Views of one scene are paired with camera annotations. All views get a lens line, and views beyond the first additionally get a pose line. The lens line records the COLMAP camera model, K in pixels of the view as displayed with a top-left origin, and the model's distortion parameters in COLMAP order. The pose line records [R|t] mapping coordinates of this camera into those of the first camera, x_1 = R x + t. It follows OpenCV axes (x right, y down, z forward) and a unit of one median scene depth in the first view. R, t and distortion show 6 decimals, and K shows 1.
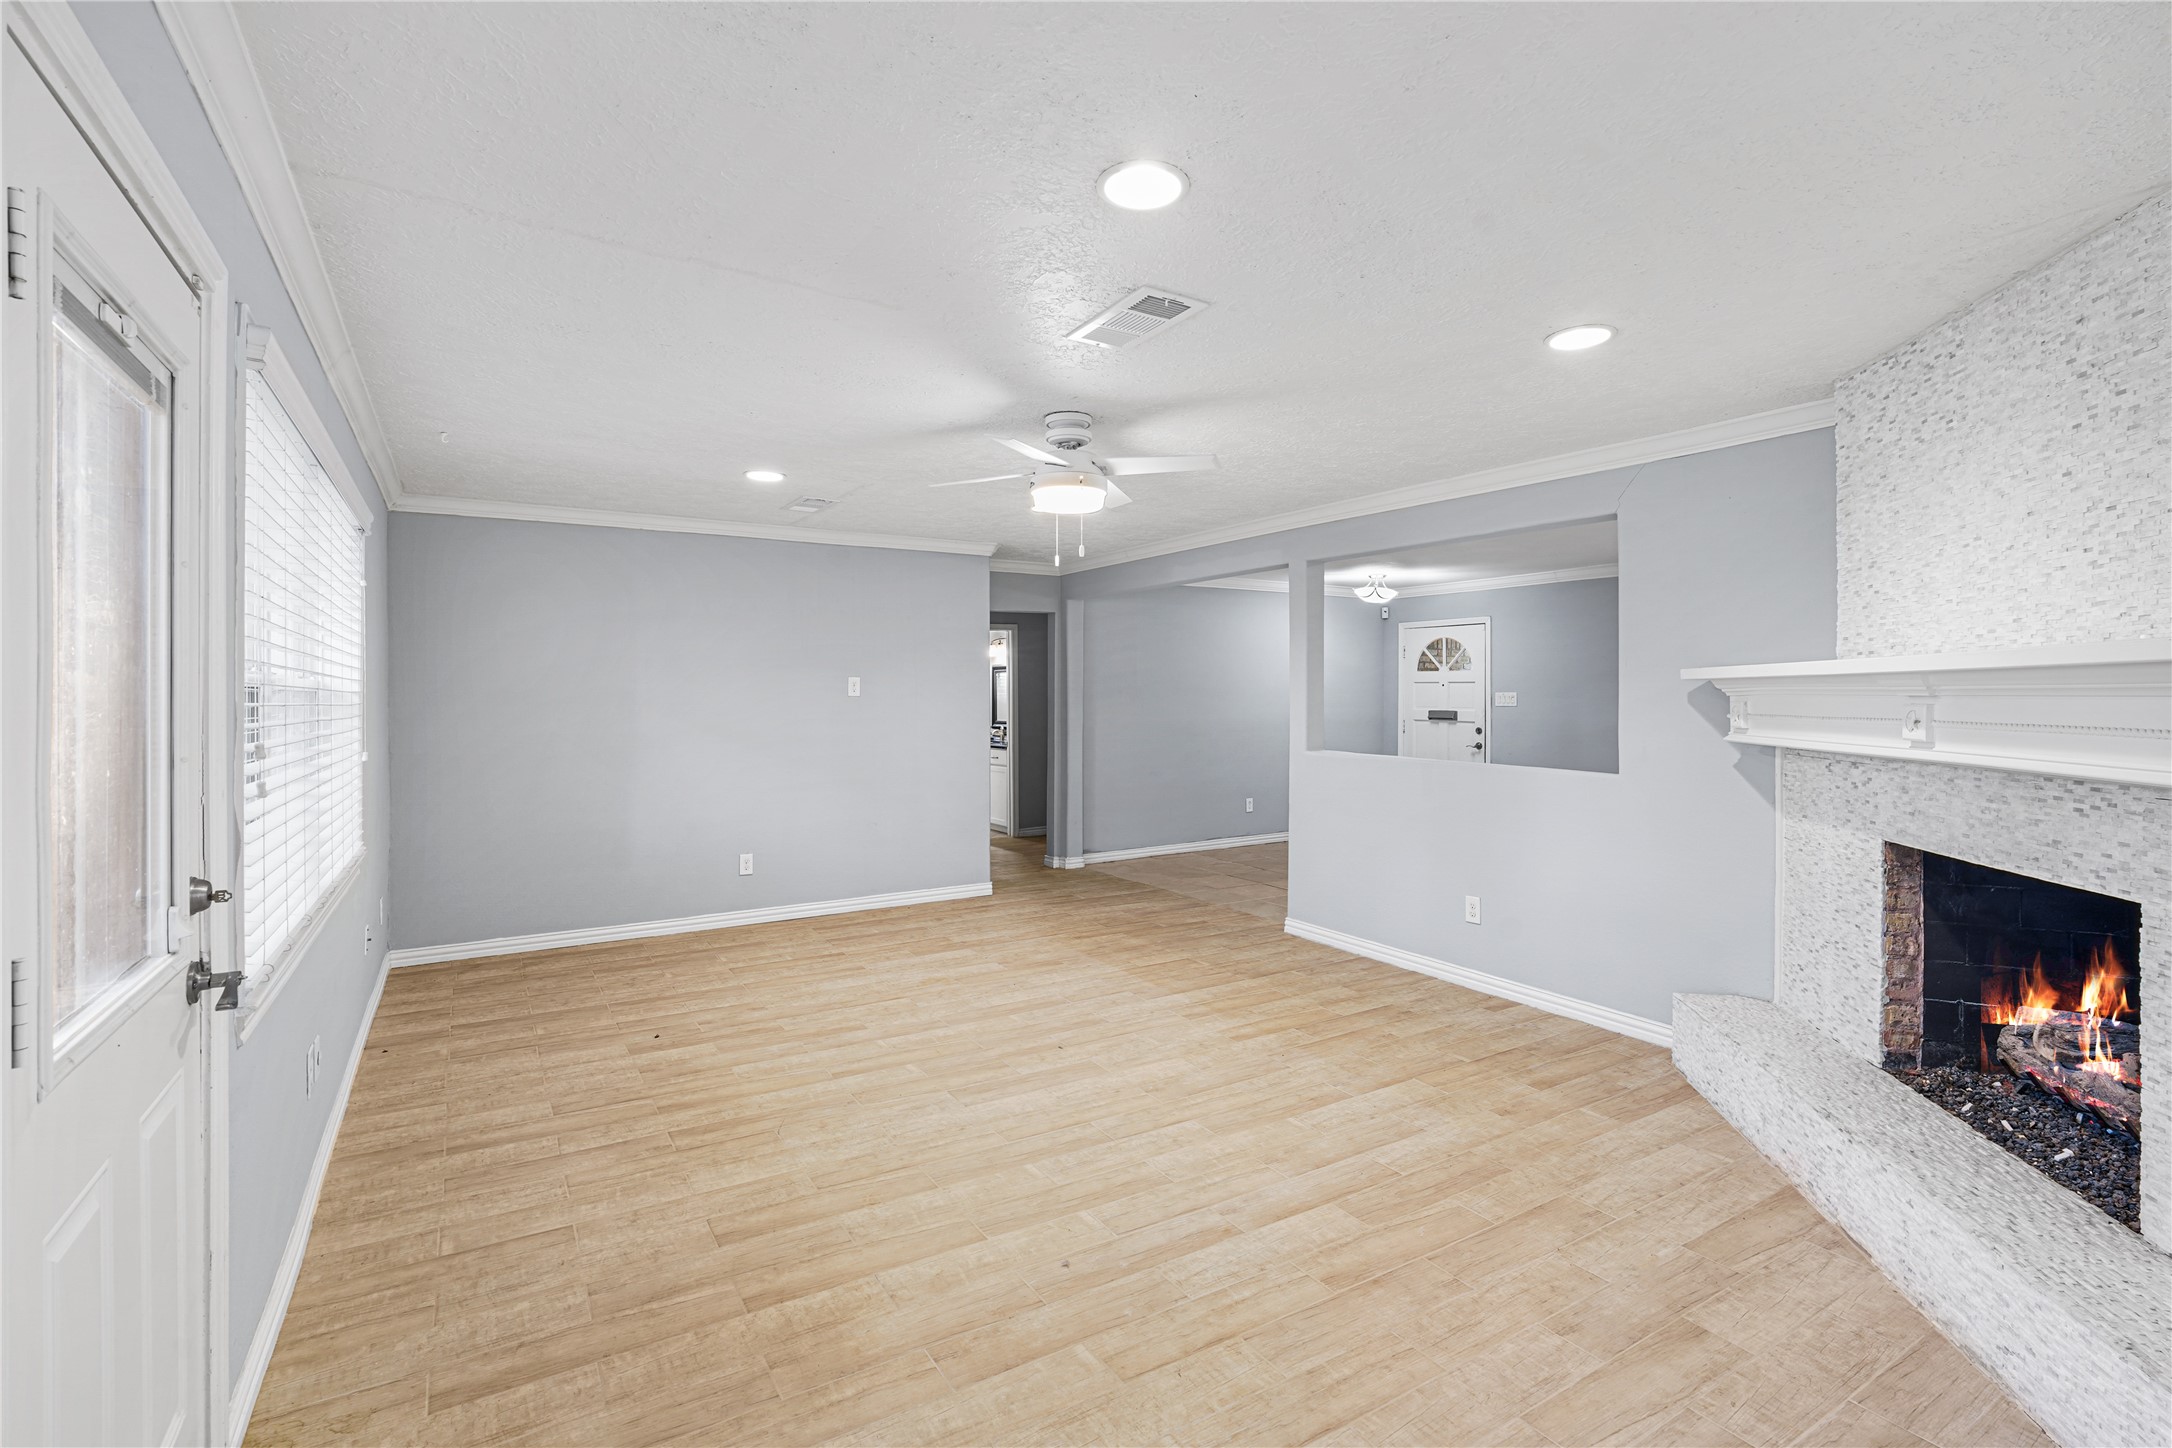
lens RADIAL K [[978.7, 0, 1090.3], [0, 978.7, 699.1], [0, 0, 1]] dist [-0.013782, 0.005114]
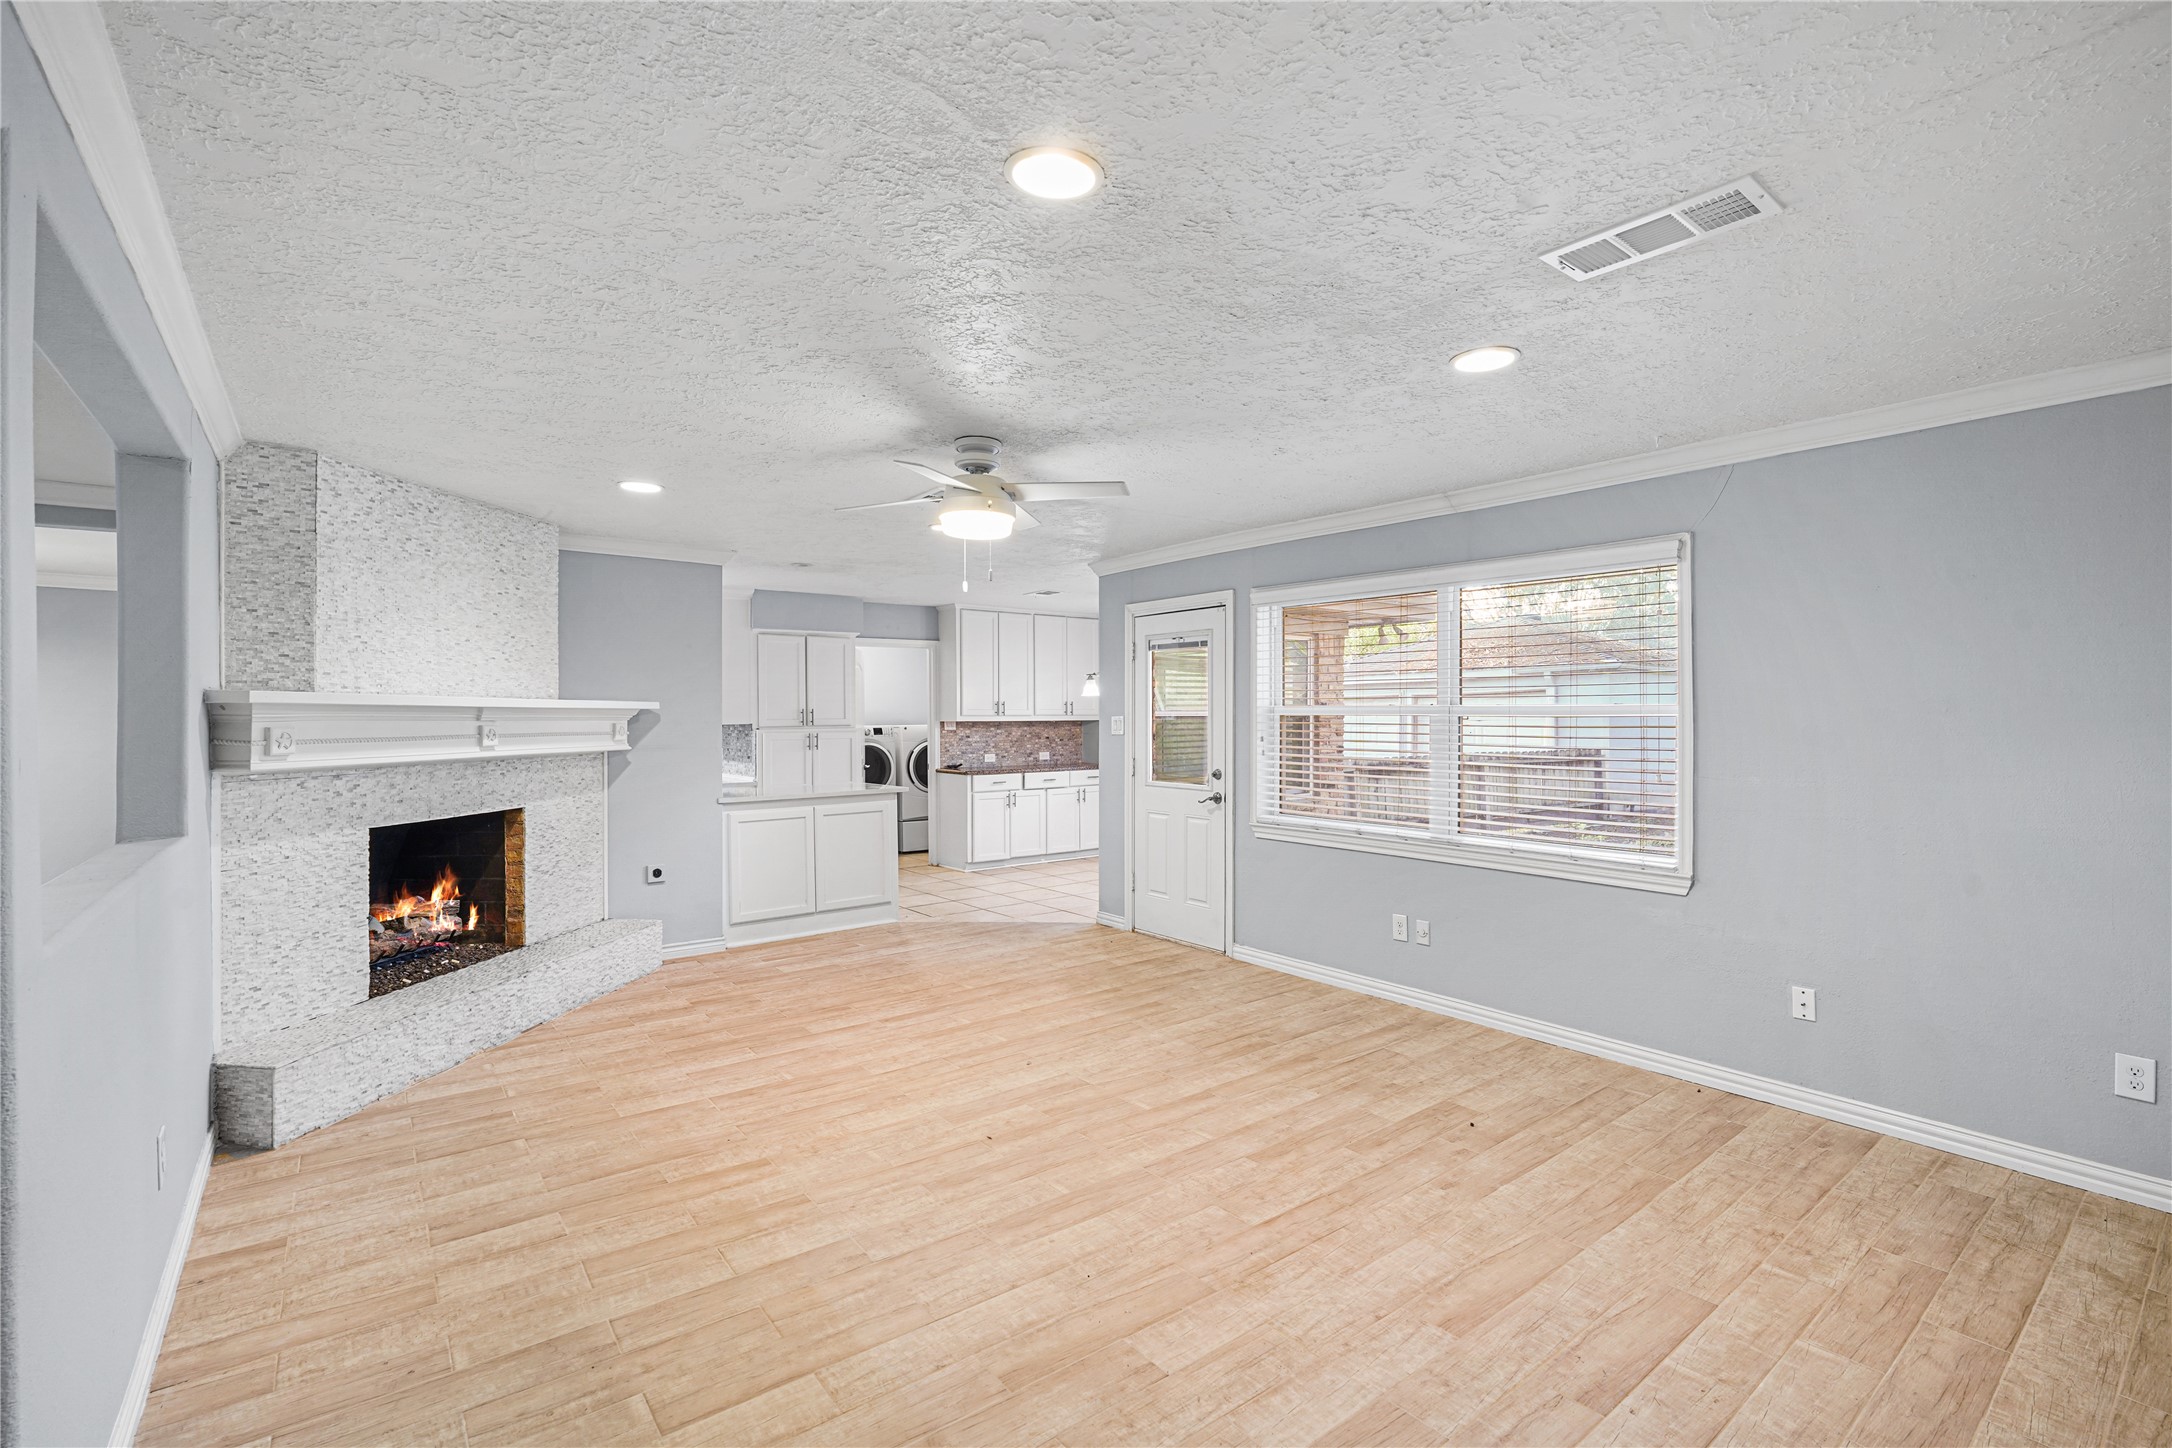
lens RADIAL K [[978.7, 0, 1054.6], [0, 978.7, 713.9], [0, 0, 1]] dist [-0.013782, 0.005114]
pose [[-0.997801, 0.001851, -0.066253, -0.041800], [0.001856, 0.999998, -0.000023, -0.011351], [0.066253, -0.000146, -0.997803, 2.454524]]
